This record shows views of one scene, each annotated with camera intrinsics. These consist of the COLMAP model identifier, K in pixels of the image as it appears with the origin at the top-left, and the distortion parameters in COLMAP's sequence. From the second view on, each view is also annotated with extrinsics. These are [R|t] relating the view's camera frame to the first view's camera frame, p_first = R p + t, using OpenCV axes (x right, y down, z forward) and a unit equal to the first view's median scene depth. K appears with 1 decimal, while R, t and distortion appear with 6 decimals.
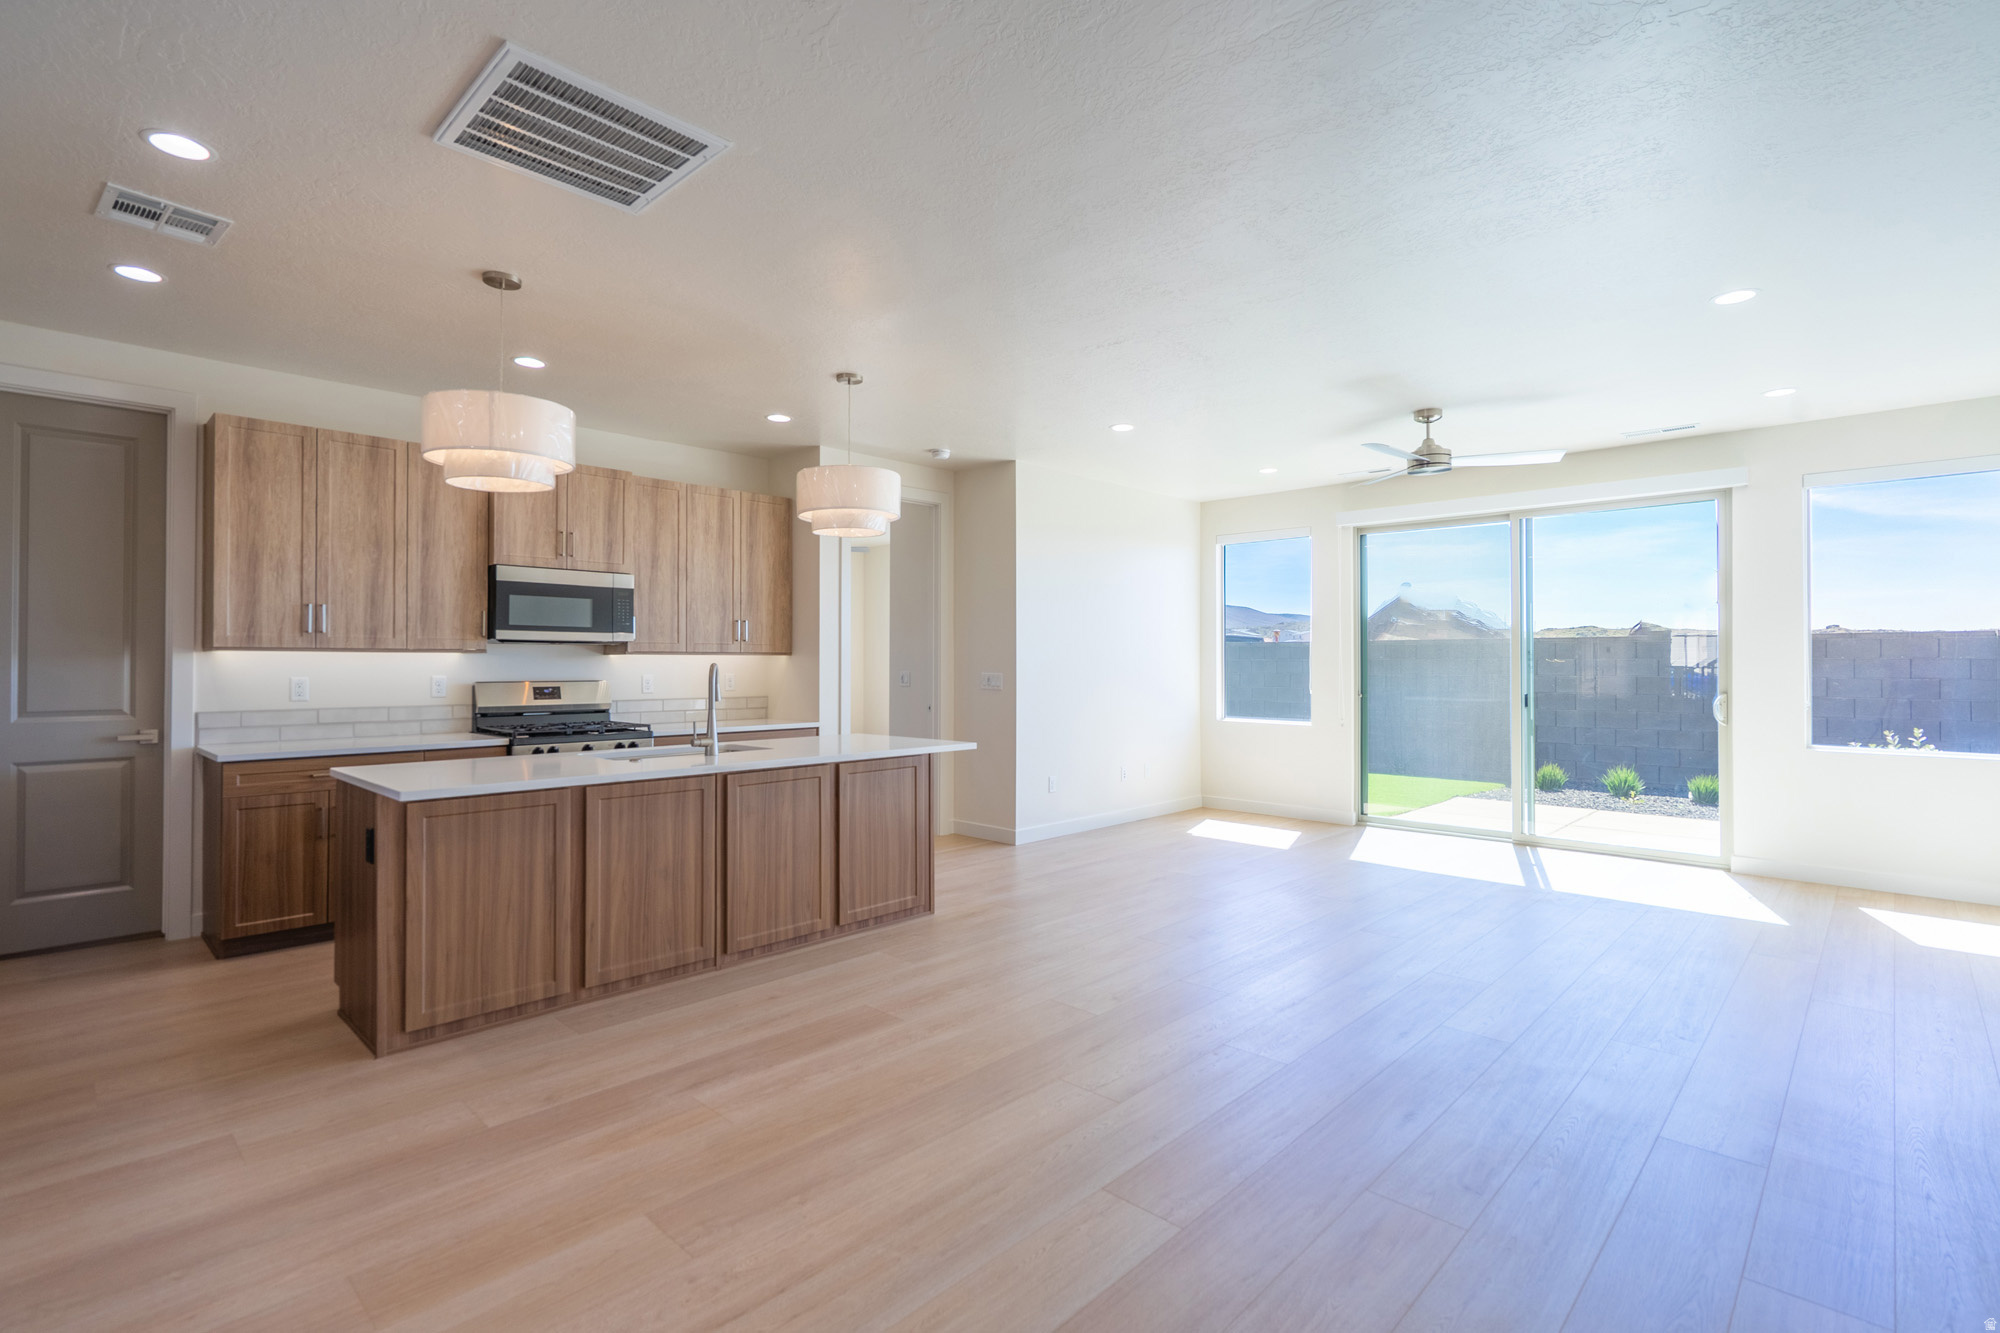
lens RADIAL K [[924.1, 0, 1008.0], [0, 924.1, 651.6], [0, 0, 1]] dist [-0.005343, 0.001520]
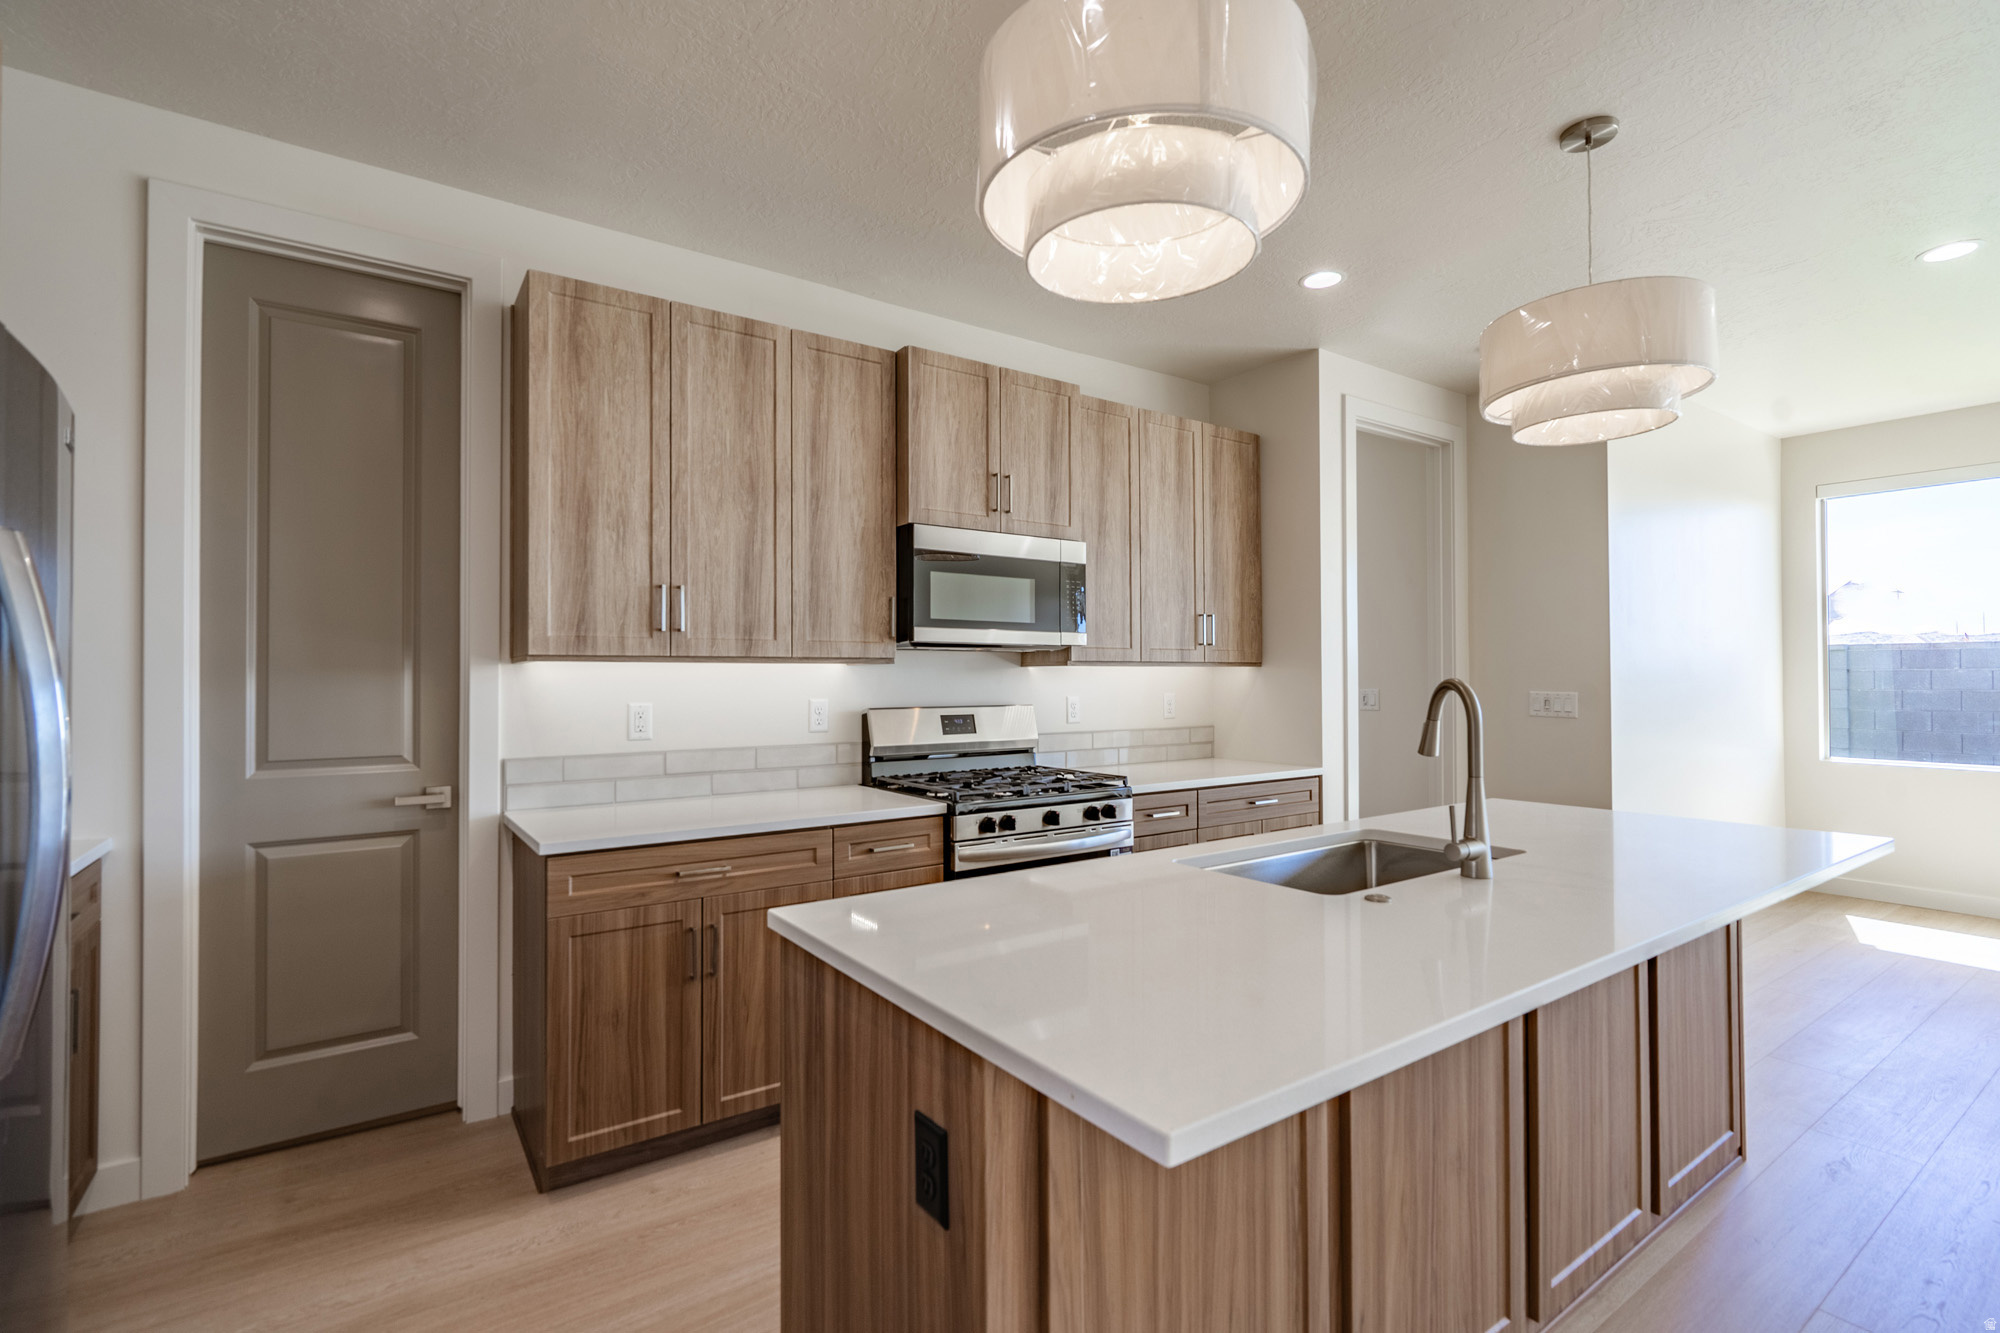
lens RADIAL K [[902.0, 0, 1007.8], [0, 902.0, 664.6], [0, 0, 1]] dist [-0.005299, 0.002946]
pose [[0.980166, -0.007675, -0.198029, -0.351624], [0.007102, 0.999968, -0.003603, 0.004642], [0.198050, 0.002125, 0.980190, 0.388454]]
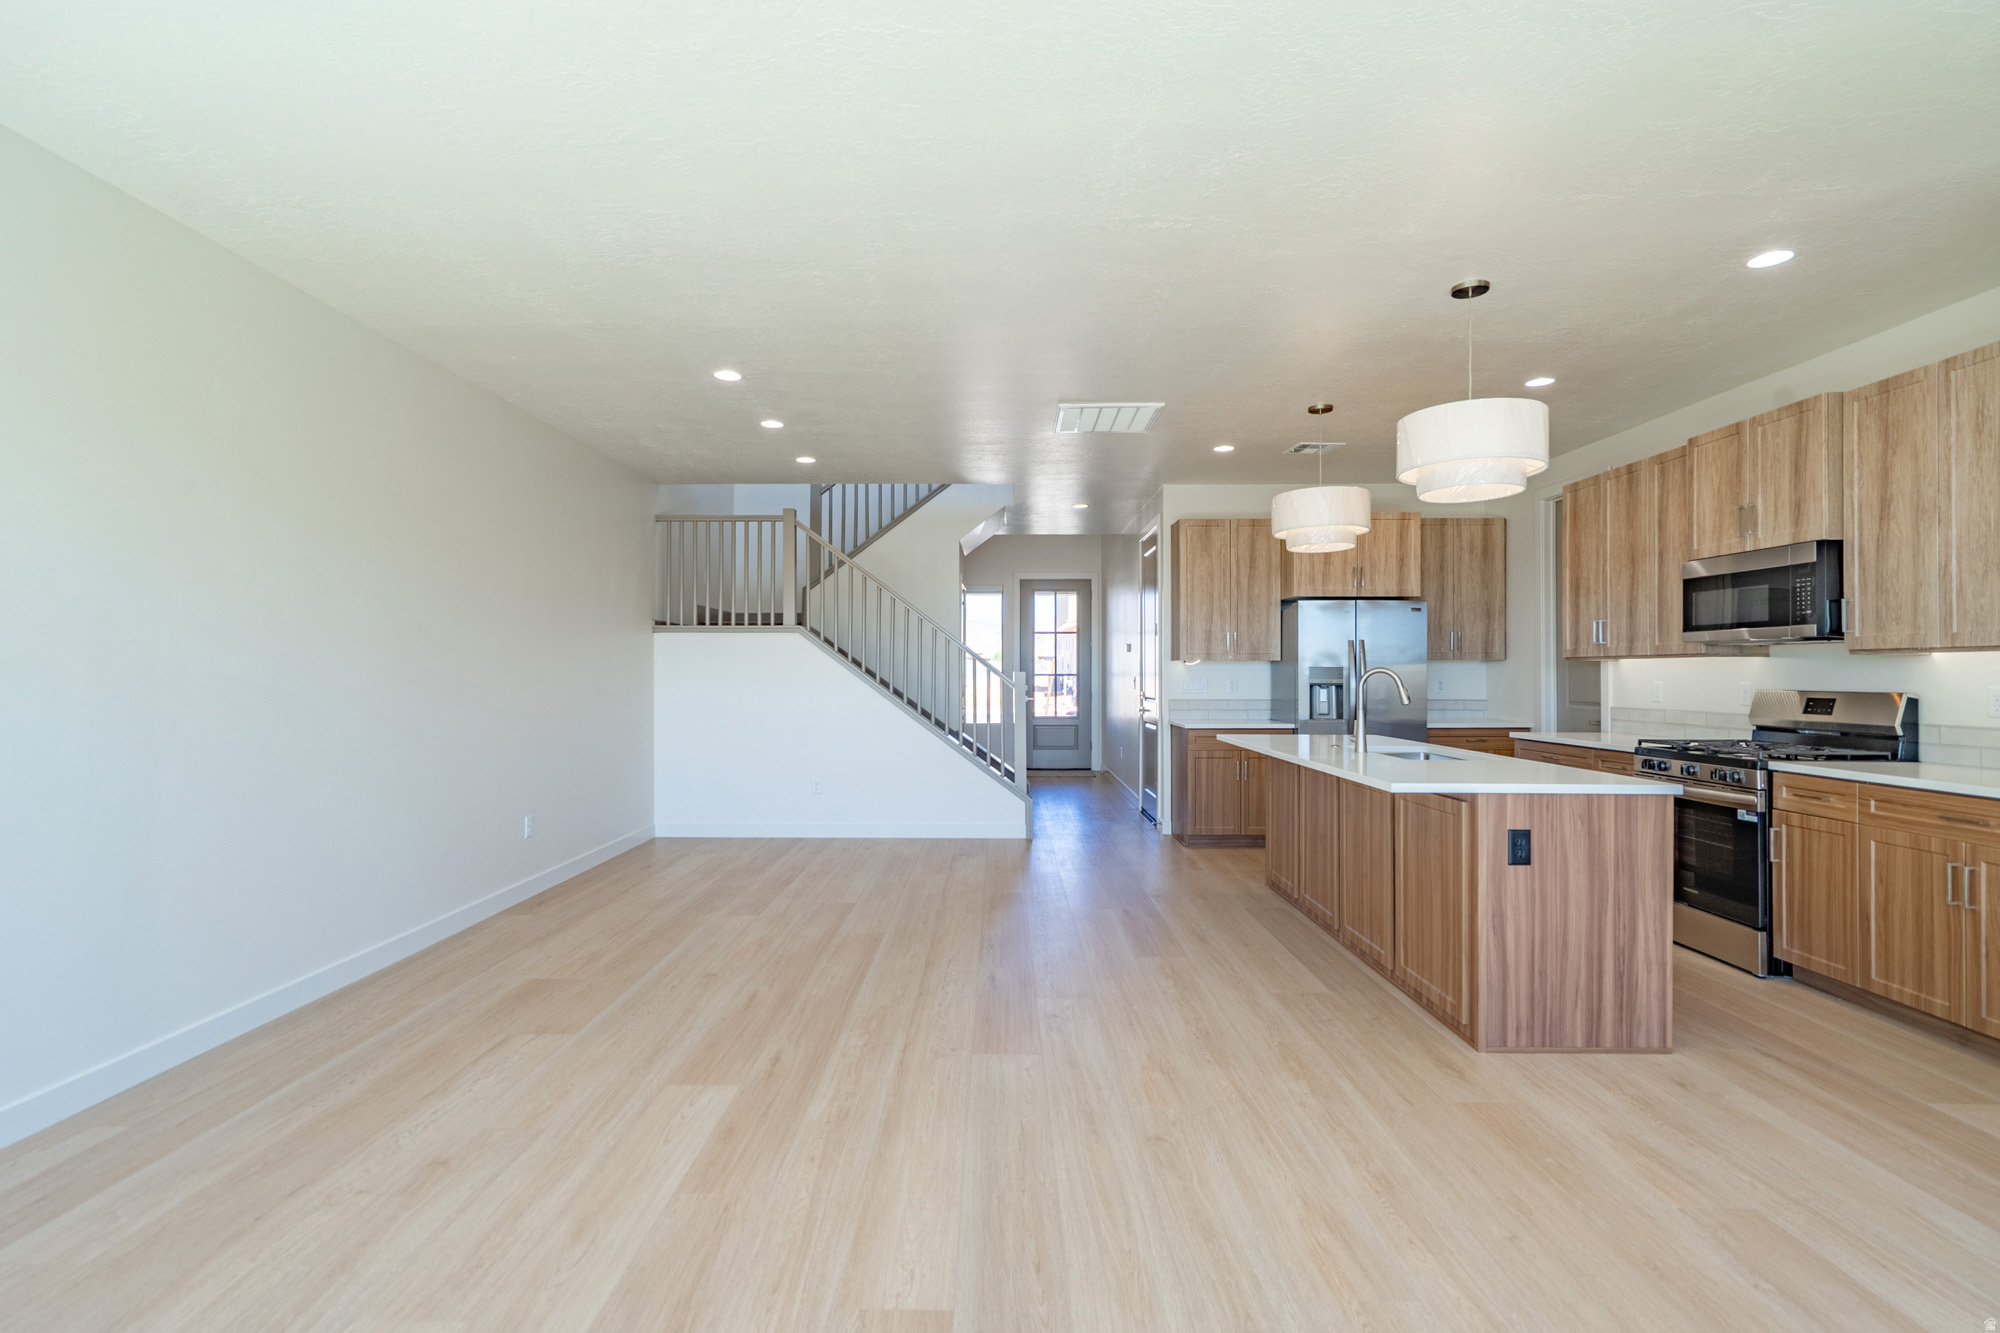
lens RADIAL K [[924.1, 0, 984.9], [0, 924.1, 691.7], [0, 0, 1]] dist [-0.005343, 0.001520]
pose [[-0.730221, 0.012646, -0.683094, 0.564895], [0.008587, 0.999920, 0.009331, 0.020654], [0.683157, 0.000948, -0.730271, 1.137199]]
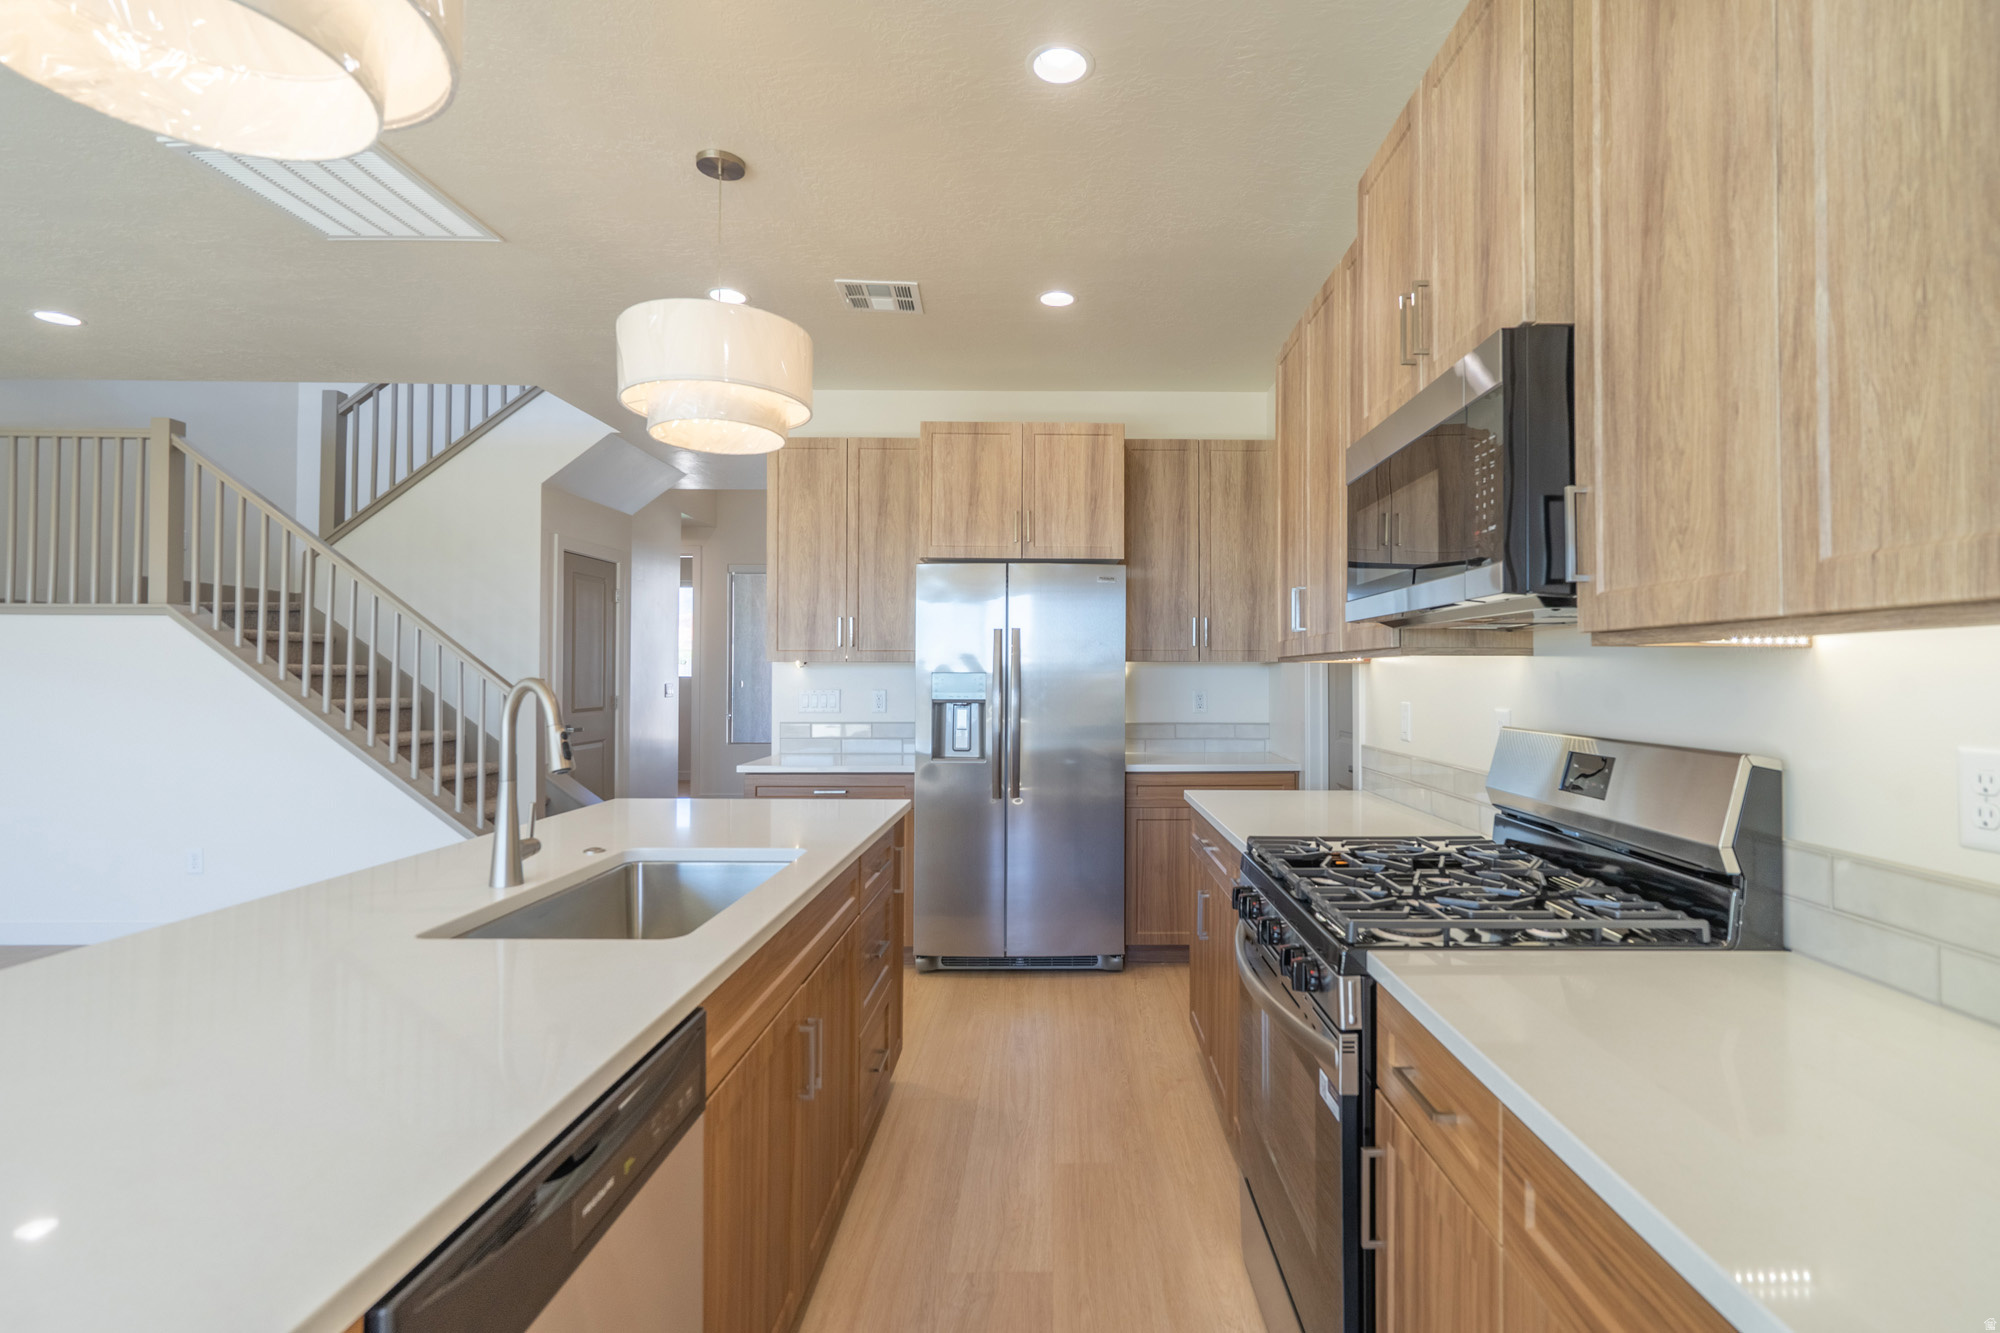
lens RADIAL K [[924.1, 0, 1019.1], [0, 924.1, 670.9], [0, 0, 1]] dist [-0.005343, 0.001520]
pose [[-0.756194, -0.003111, -0.654340, -0.174637], [0.003971, 0.999948, -0.009344, 0.008322], [0.654335, -0.009664, -0.756143, 1.158703]]
